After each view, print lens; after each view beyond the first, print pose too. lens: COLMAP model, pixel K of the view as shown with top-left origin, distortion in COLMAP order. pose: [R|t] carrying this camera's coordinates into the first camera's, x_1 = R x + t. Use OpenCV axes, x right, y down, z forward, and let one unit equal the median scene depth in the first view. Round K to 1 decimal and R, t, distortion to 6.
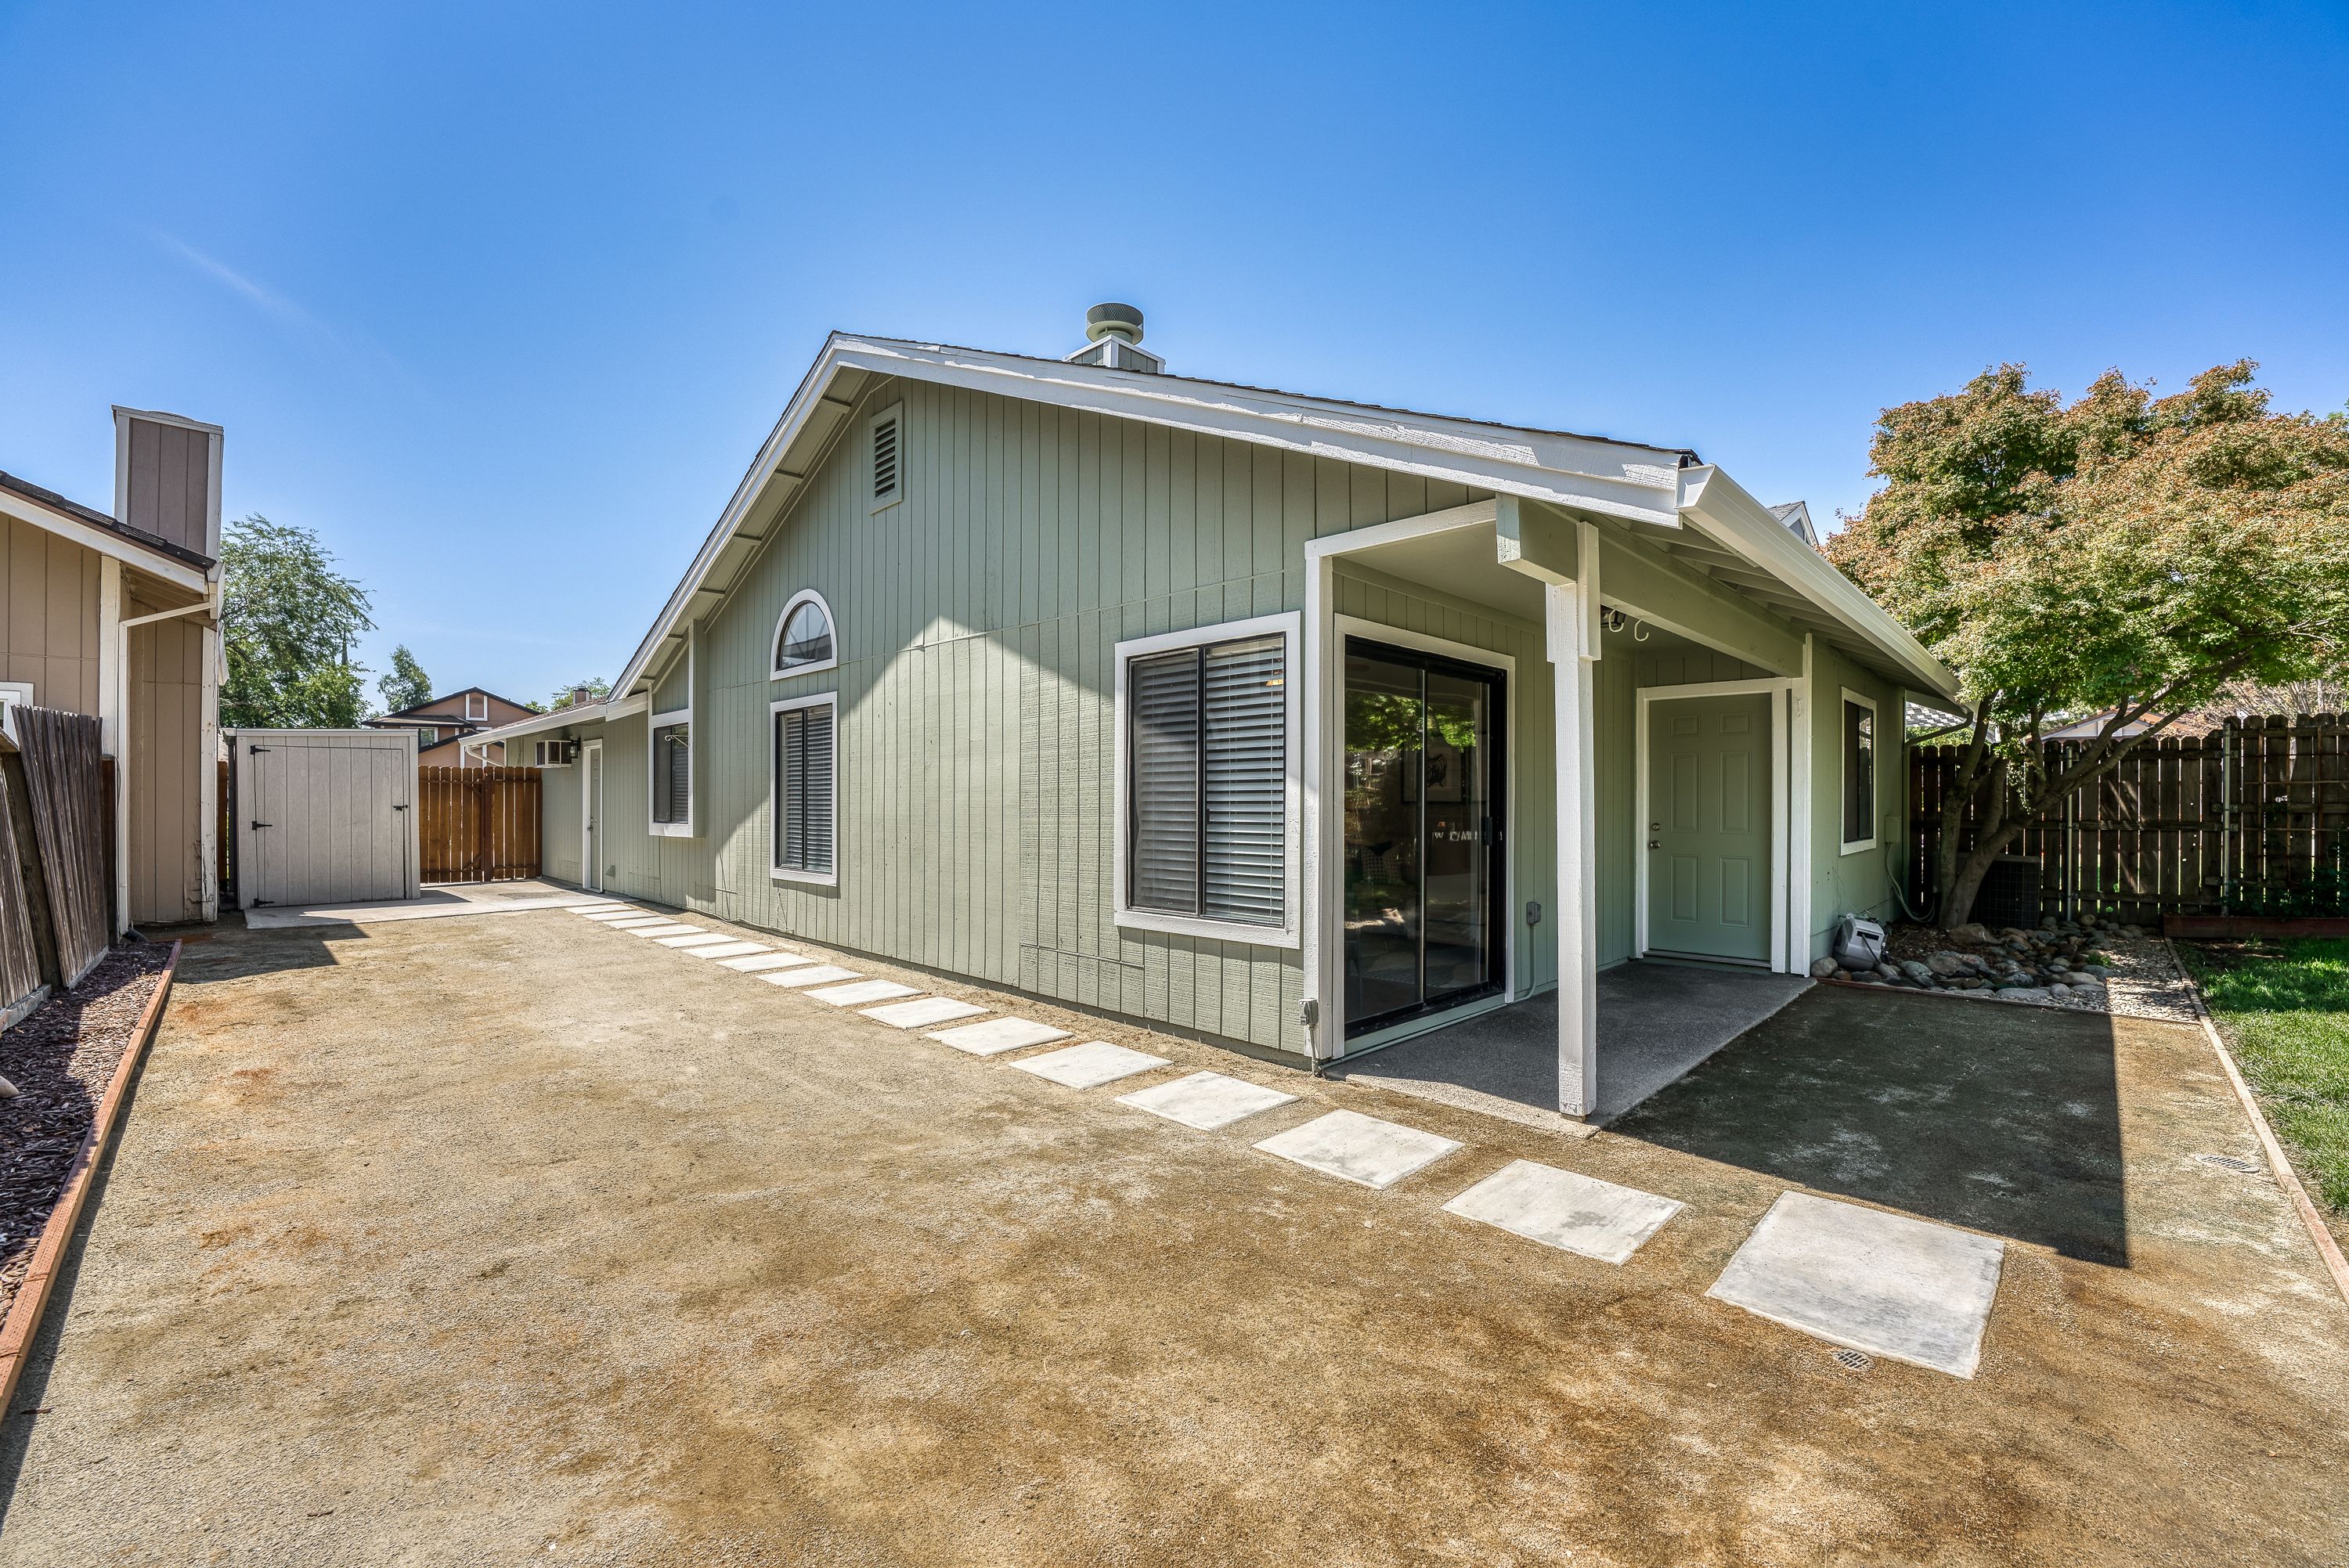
lens RADIAL K [[958.9, 0, 1167.3], [0, 958.9, 792.7], [0, 0, 1]] dist [-0.021607, 0.000649]
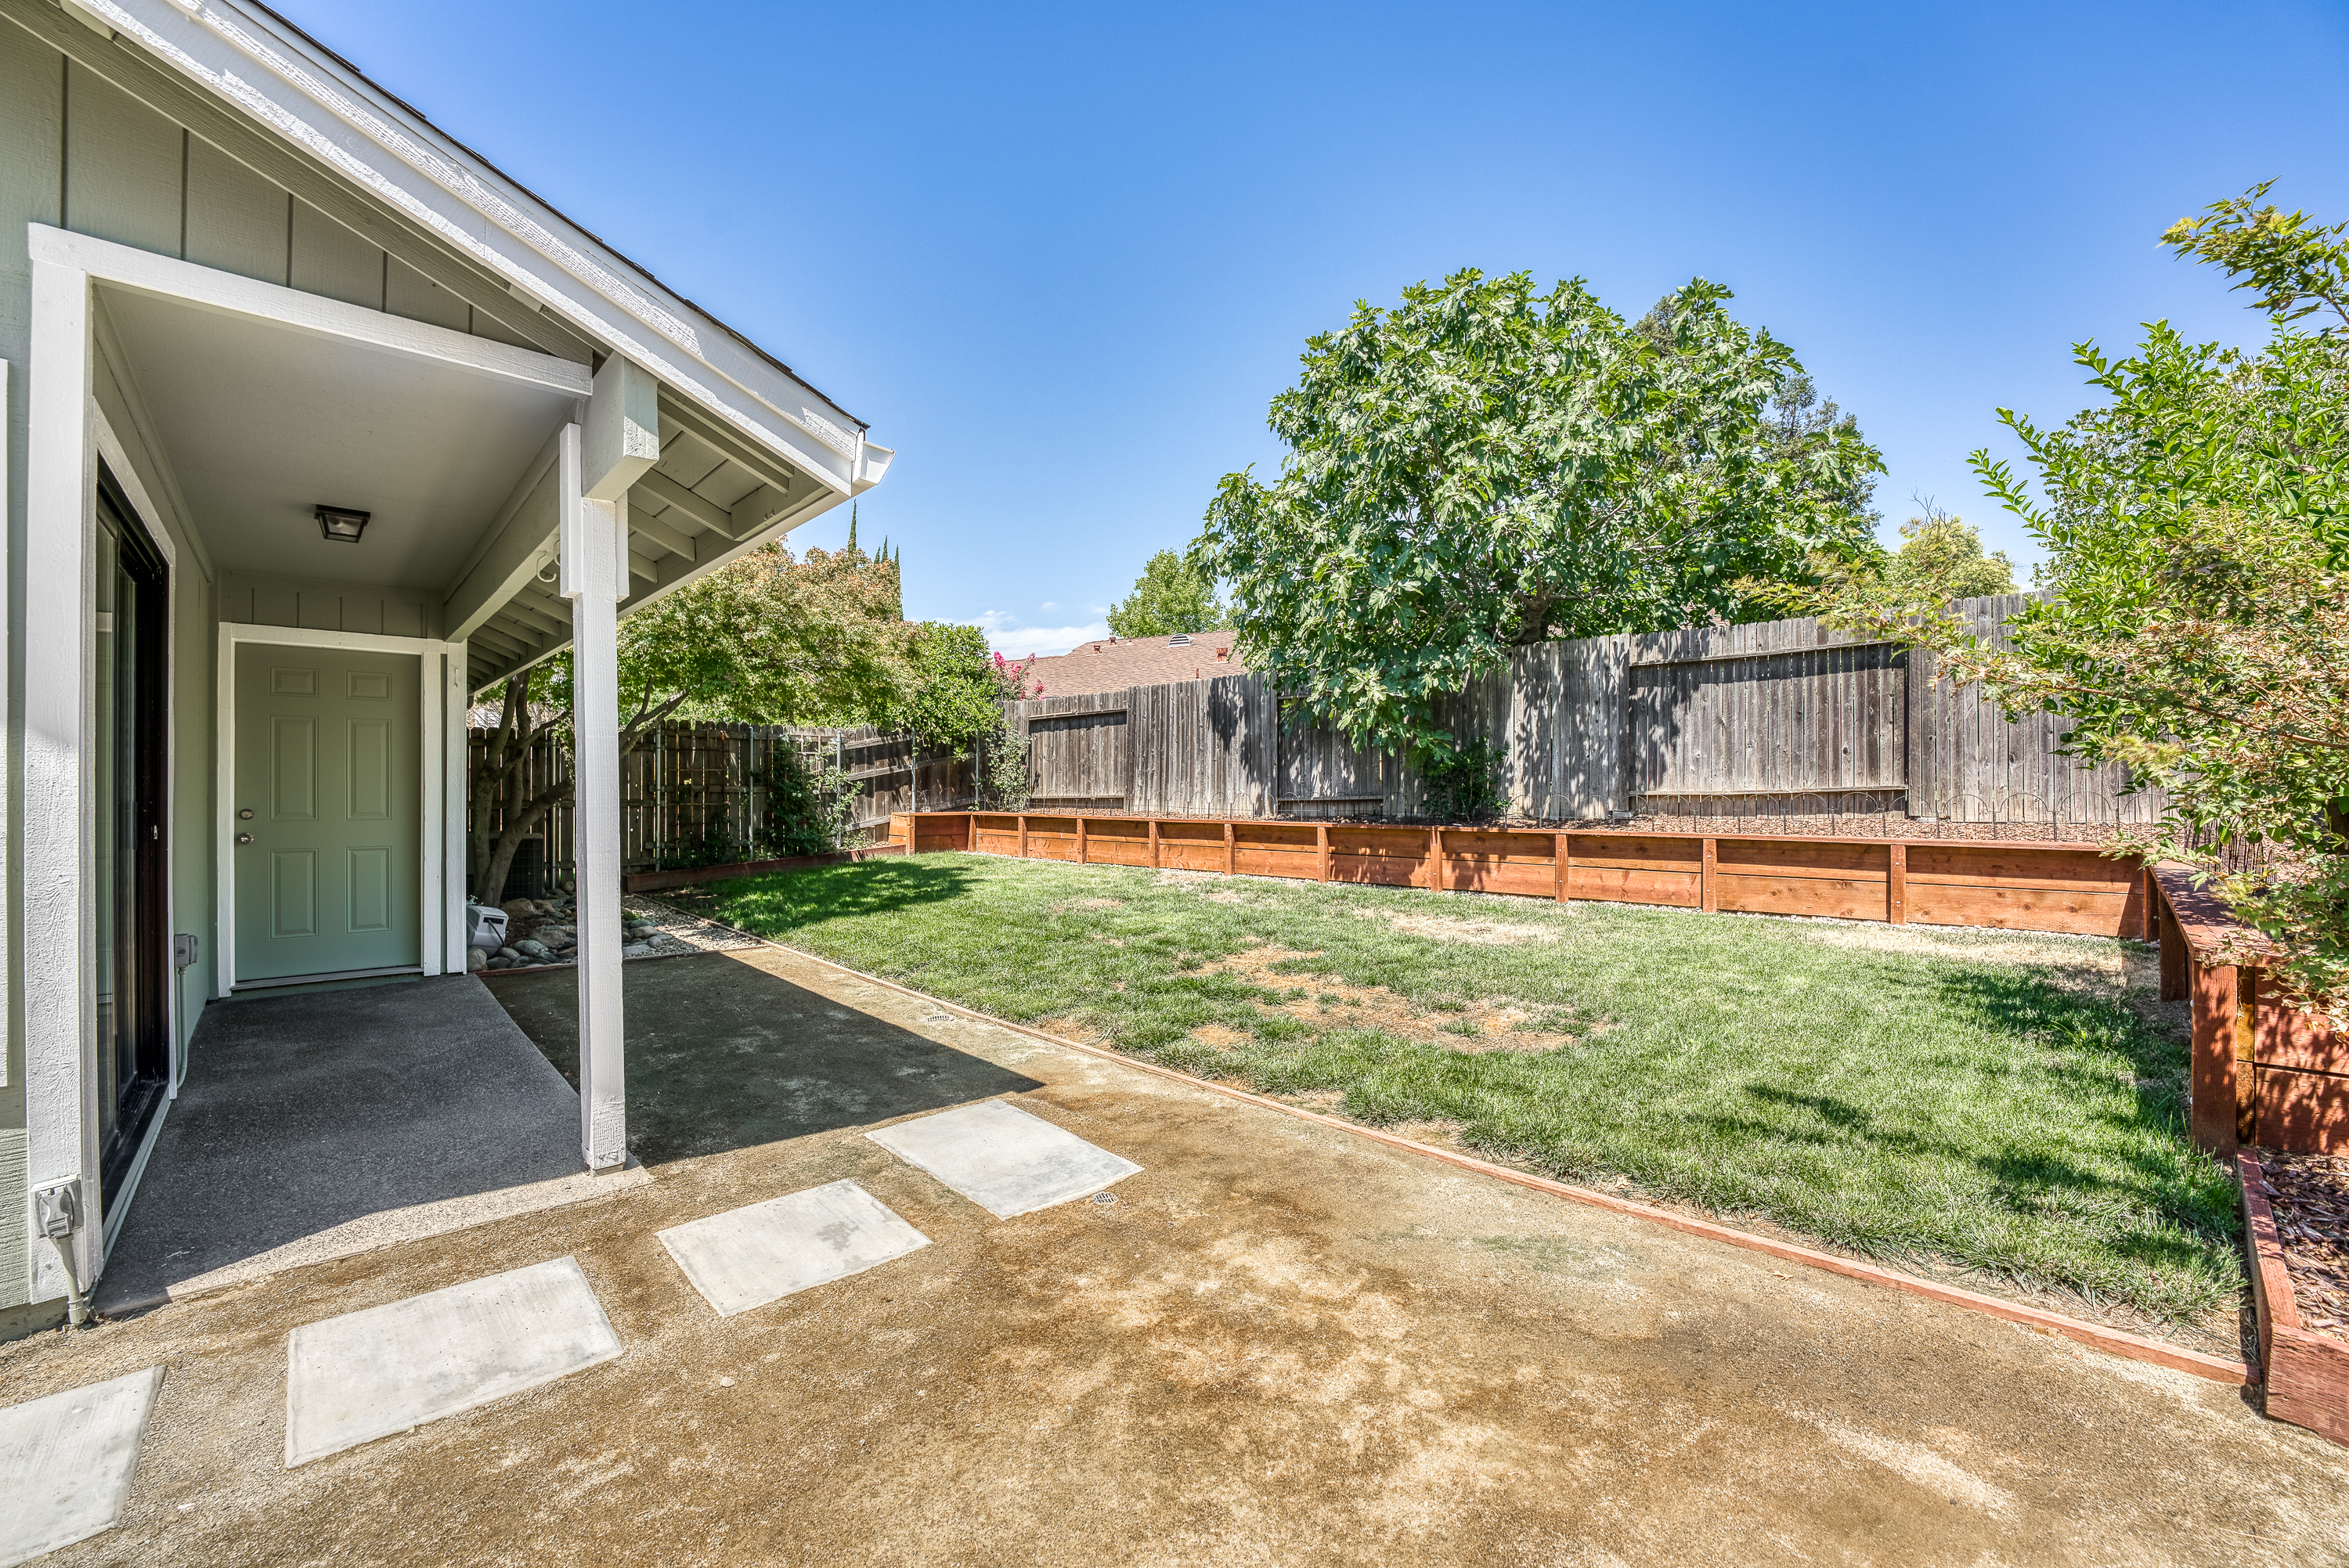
lens RADIAL K [[958.9, 0, 1167.3], [0, 958.9, 792.7], [0, 0, 1]] dist [-0.021607, 0.000649]
pose [[0.036713, -0.004715, 0.999315, -0.317641], [-0.009289, 0.999944, 0.005059, 0.016116], [-0.999283, -0.009468, 0.036667, 0.463770]]
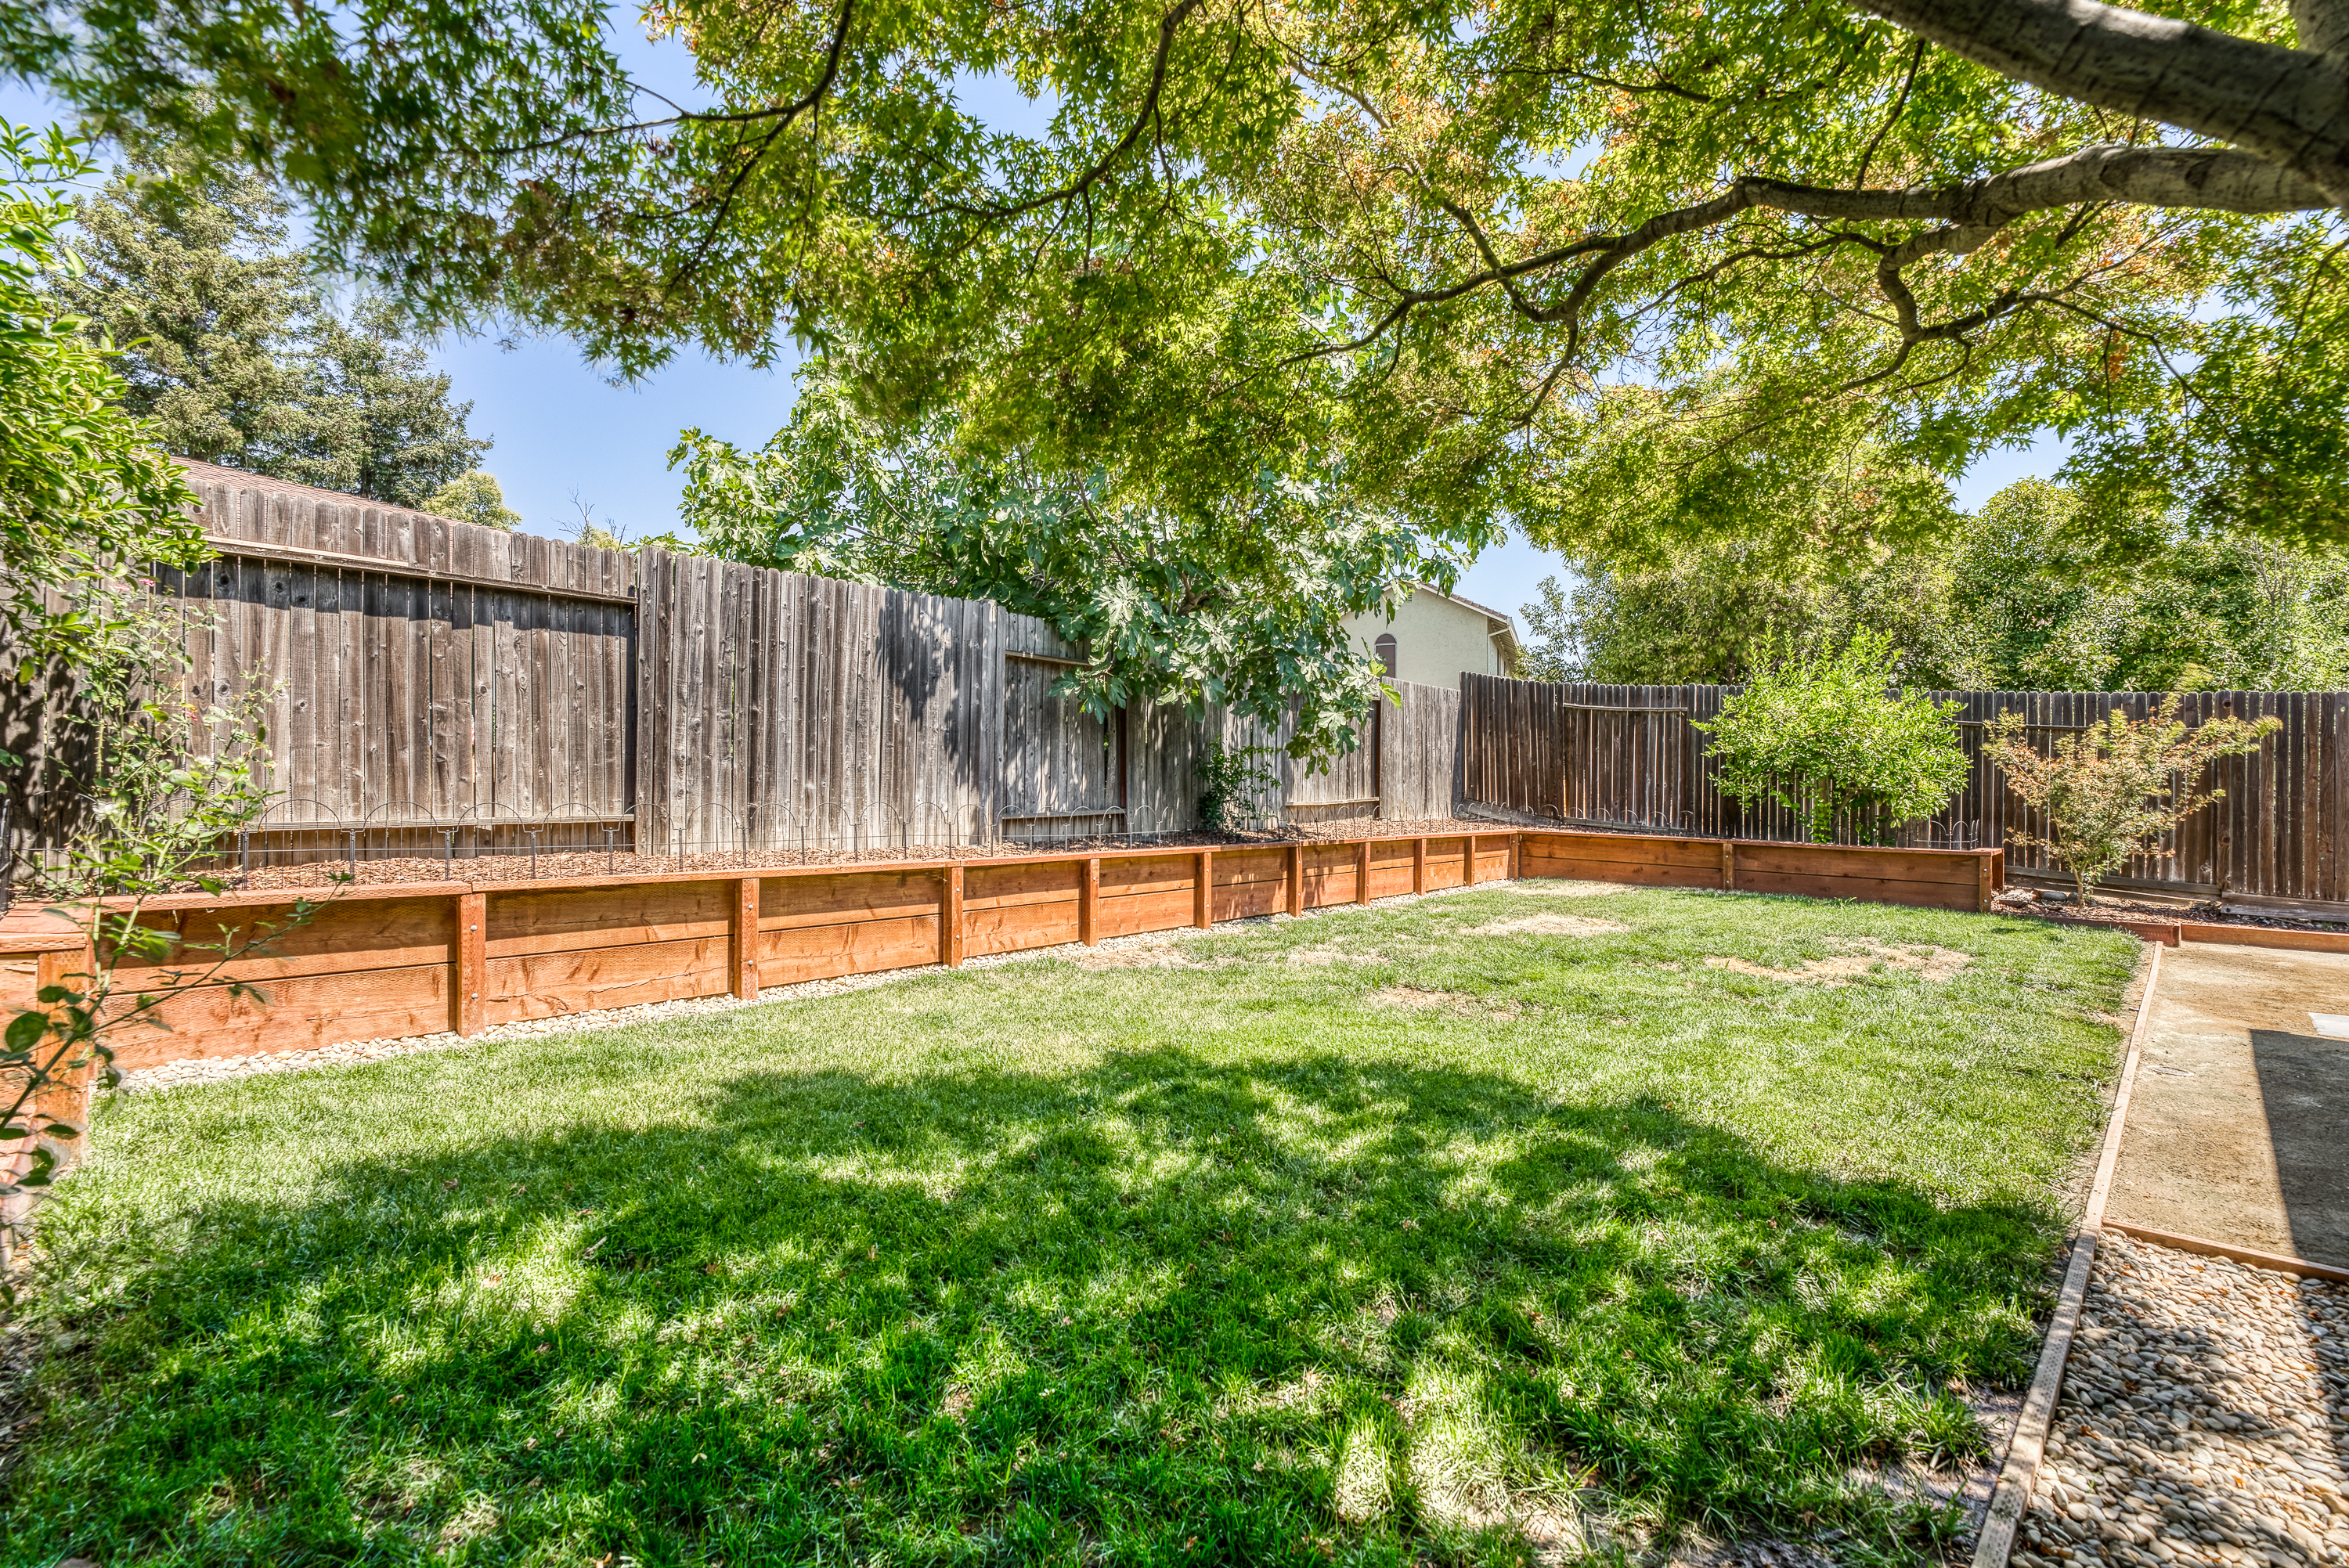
lens RADIAL K [[1003.4, 0, 1172.1], [0, 1003.4, 795.7], [0, 0, 1]] dist [-0.001571, 0.000058]
pose [[-0.999306, 0.001398, 0.037226, 1.810181], [0.000920, 0.999917, -0.012849, 0.029152], [-0.037241, -0.012806, -0.999224, 1.808377]]
